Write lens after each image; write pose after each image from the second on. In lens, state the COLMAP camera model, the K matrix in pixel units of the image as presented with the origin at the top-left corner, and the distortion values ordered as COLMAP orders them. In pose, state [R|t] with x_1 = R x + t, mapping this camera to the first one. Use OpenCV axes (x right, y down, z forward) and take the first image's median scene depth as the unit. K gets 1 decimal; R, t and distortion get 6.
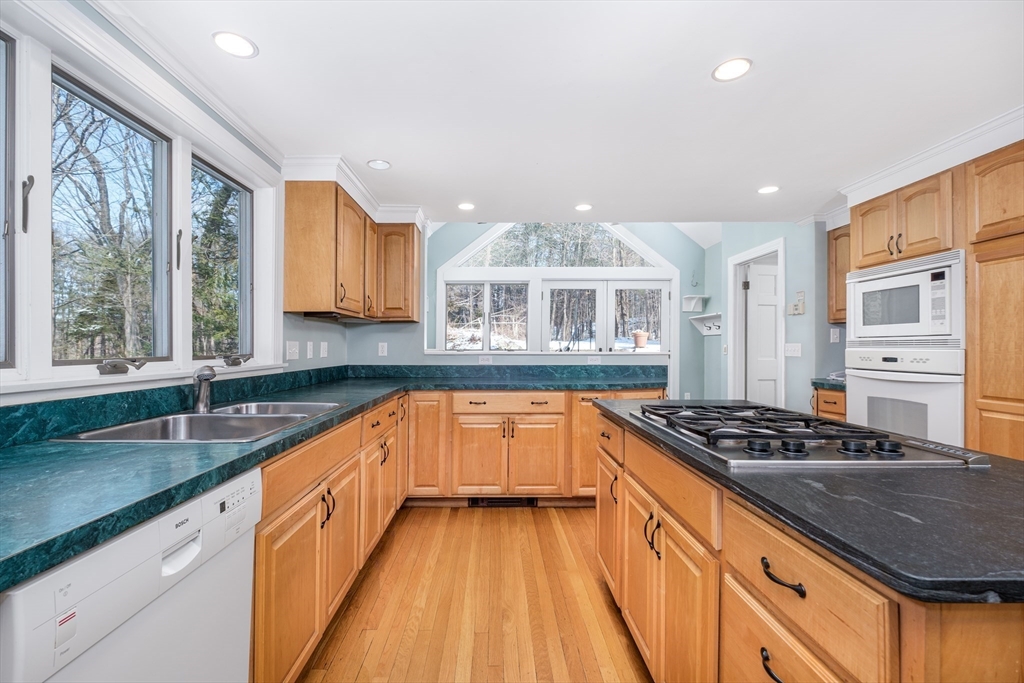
lens RADIAL K [[449.4, 0, 509.9], [0, 449.4, 341.0], [0, 0, 1]] dist [-0.001838, 0.000089]
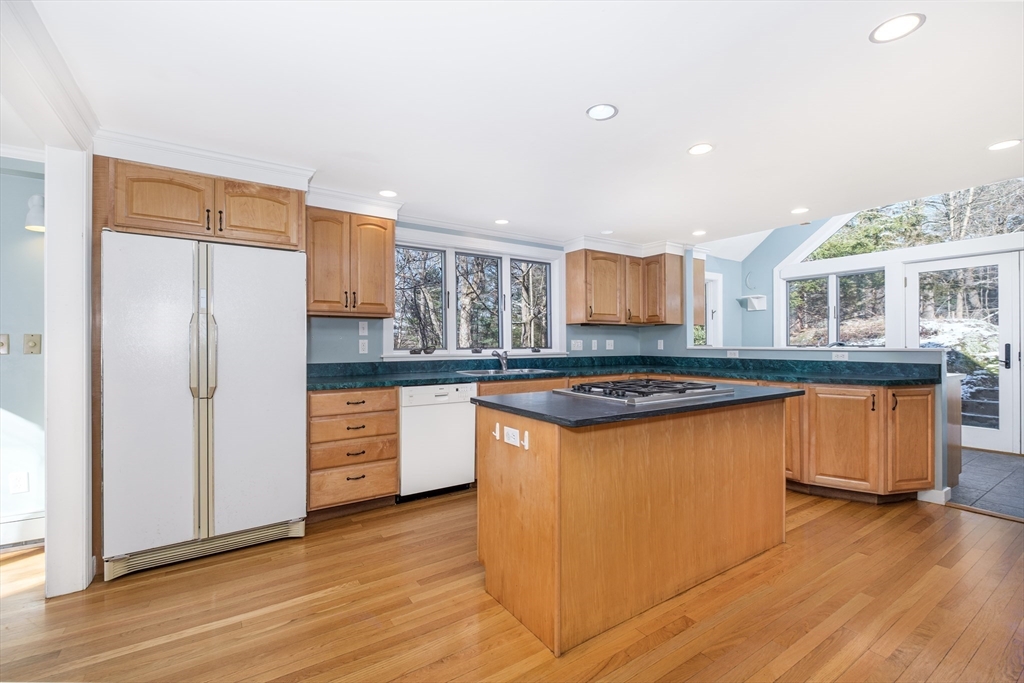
lens RADIAL K [[449.4, 0, 512.3], [0, 449.4, 342.3], [0, 0, 1]] dist [-0.001838, 0.000089]
pose [[0.535872, -0.000672, -0.844299, 1.024720], [0.013152, 0.999885, 0.007552, -0.007603], [0.844197, -0.015151, 0.535819, -0.202328]]
